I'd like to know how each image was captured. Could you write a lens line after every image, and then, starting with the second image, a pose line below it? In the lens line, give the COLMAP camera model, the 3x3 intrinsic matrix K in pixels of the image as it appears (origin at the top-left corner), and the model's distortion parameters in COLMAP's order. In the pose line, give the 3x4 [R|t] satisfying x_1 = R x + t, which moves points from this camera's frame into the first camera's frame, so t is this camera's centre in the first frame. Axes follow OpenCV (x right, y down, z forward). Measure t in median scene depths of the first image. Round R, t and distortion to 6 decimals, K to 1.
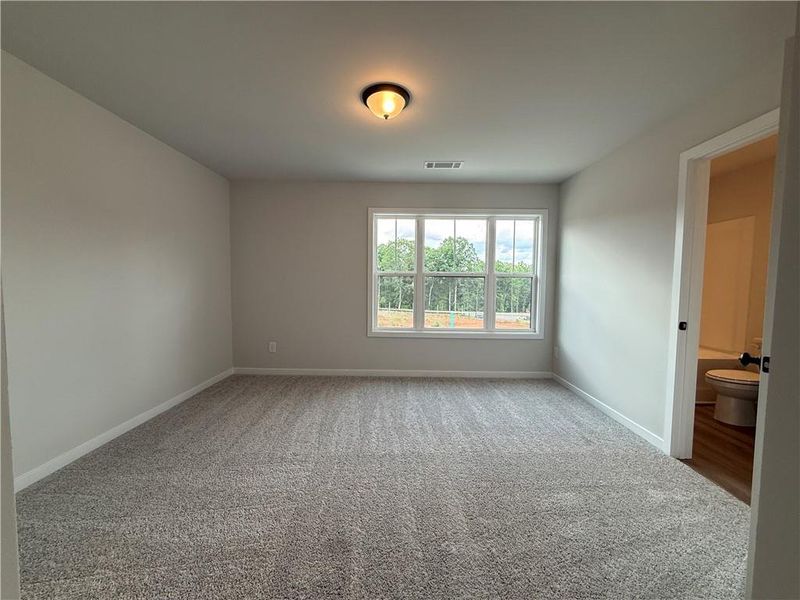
lens RADIAL K [[318.3, 0, 400.0], [0, 318.3, 300.0], [0, 0, 1]] dist [0.001412, 0.000528]
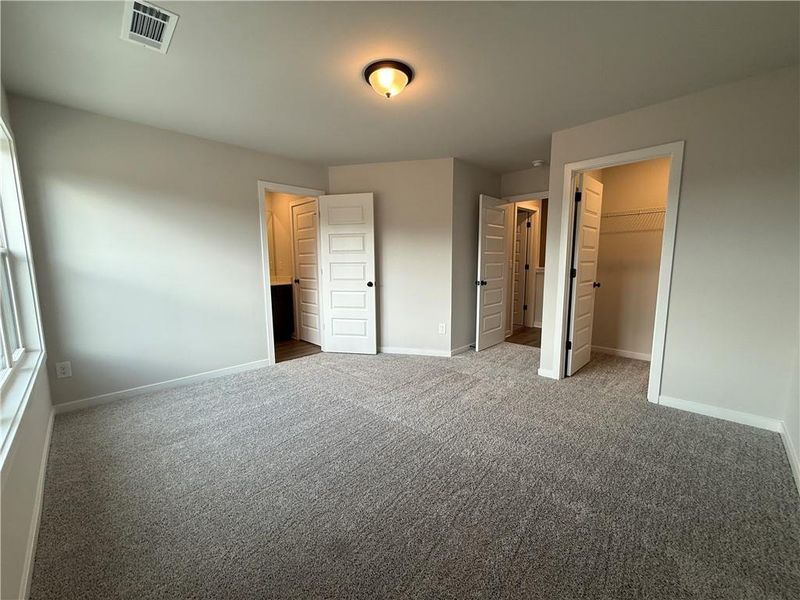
lens RADIAL K [[318.3, 0, 400.0], [0, 318.3, 300.0], [0, 0, 1]] dist [0.001412, 0.000528]
pose [[-0.706258, -0.093677, 0.701730, -0.439691], [0.038462, 0.984666, 0.170157, -0.061097], [-0.706909, 0.147165, -0.691825, 0.930333]]
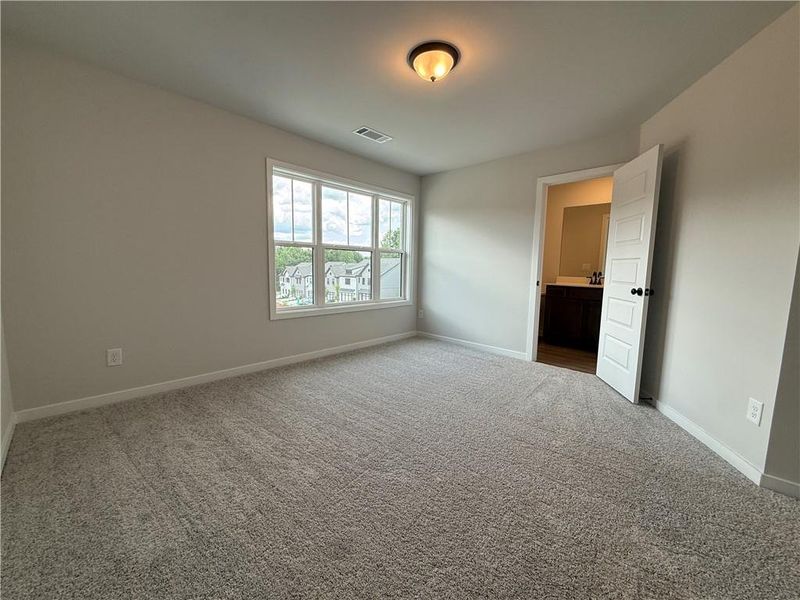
lens RADIAL K [[318.3, 0, 400.0], [0, 318.3, 300.0], [0, 0, 1]] dist [0.001412, 0.000528]
pose [[0.687361, -0.076267, 0.722301, -0.460409], [0.028859, 0.996554, 0.077762, 0.009501], [-0.725743, -0.032606, 0.687193, 0.202549]]
